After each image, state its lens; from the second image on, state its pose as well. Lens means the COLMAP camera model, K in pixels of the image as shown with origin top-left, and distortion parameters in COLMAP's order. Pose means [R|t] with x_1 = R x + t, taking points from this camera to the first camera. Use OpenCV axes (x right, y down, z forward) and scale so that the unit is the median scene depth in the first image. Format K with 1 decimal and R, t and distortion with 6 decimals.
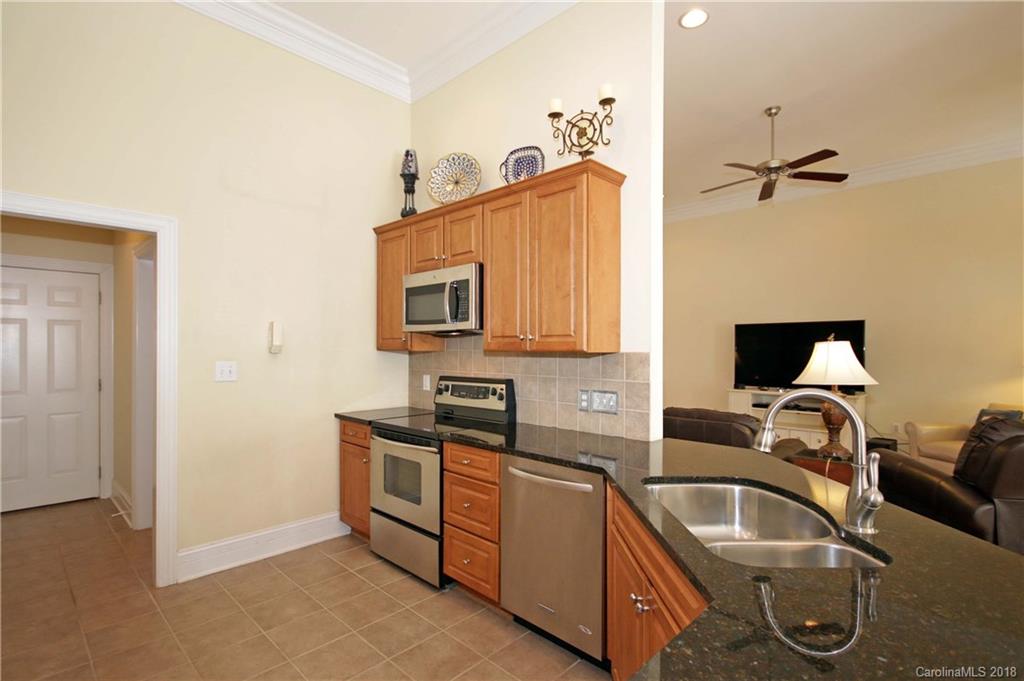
lens RADIAL K [[506.6, 0, 510.1], [0, 506.6, 340.3], [0, 0, 1]] dist [0.008564, 0.001110]
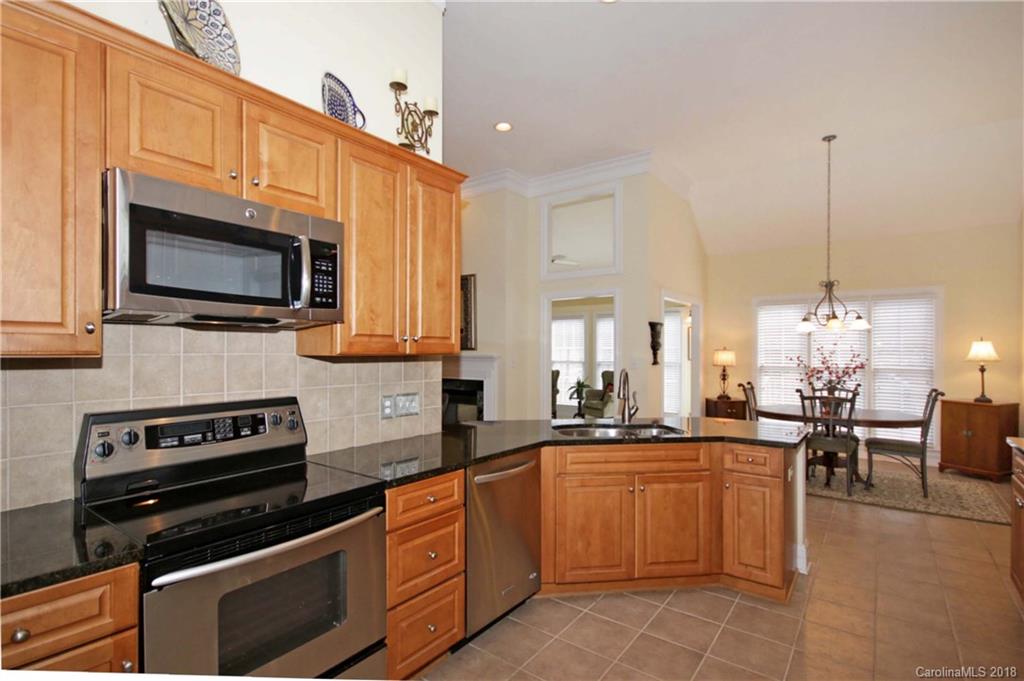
lens RADIAL K [[506.6, 0, 502.2], [0, 506.6, 344.3], [0, 0, 1]] dist [0.008564, 0.001110]
pose [[-0.133276, 0.008766, 0.991040, -0.796199], [-0.016892, 0.999796, -0.011115, 0.011280], [-0.990935, -0.018222, -0.133101, 0.918139]]
